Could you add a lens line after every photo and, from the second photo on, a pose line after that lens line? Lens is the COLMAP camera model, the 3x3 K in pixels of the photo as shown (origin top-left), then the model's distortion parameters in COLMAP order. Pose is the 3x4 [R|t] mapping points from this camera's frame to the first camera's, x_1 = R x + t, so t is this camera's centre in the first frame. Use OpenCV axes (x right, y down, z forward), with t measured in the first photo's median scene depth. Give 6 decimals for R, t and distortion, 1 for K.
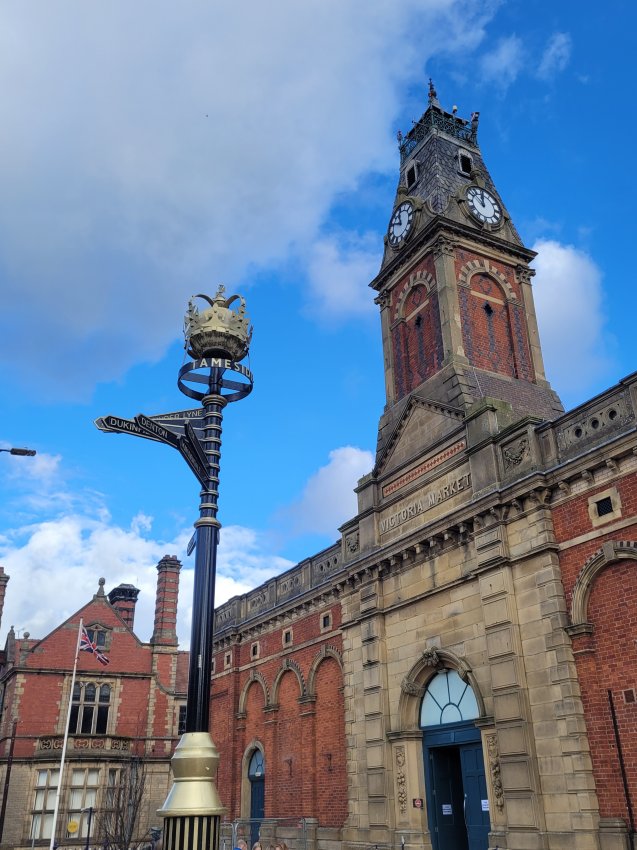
lens RADIAL K [[771.0, 0, 318.5], [0, 771.0, 425.0], [0, 0, 1]] dist [0.045367, -0.000039]
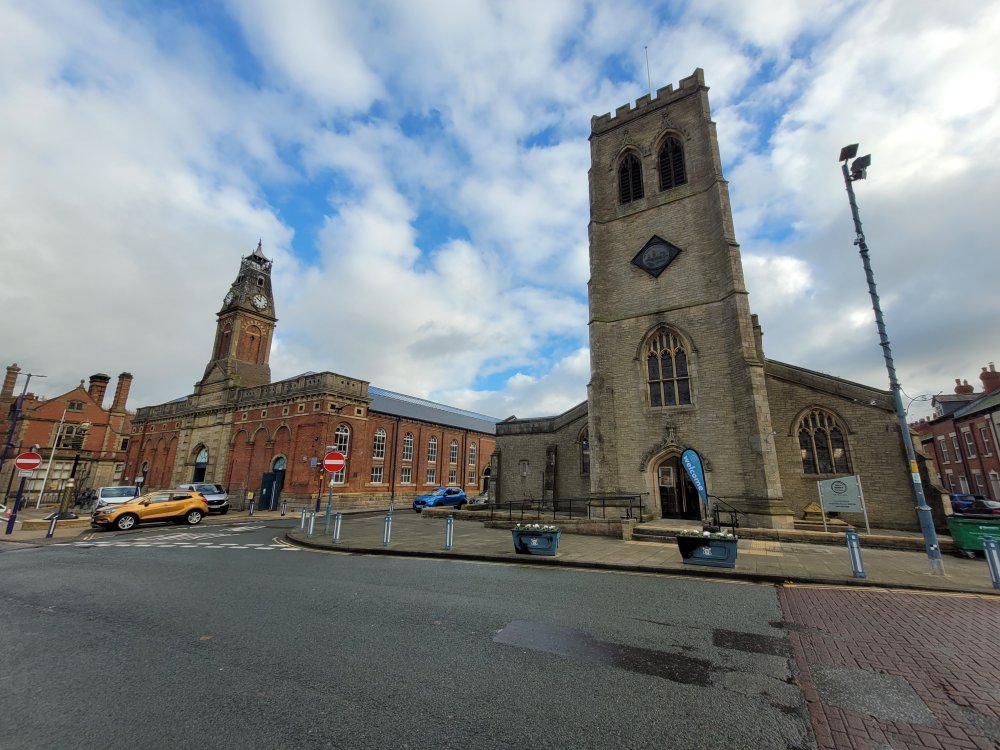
lens RADIAL K [[411.0, 0, 500.0], [0, 411.0, 375.0], [0, 0, 1]] dist [0.001005, 0.000150]
pose [[0.860403, 0.154211, 0.485722, 0.292341], [-0.249139, 0.958738, 0.136935, -0.477704], [-0.444563, -0.238831, 0.863321, -0.908602]]
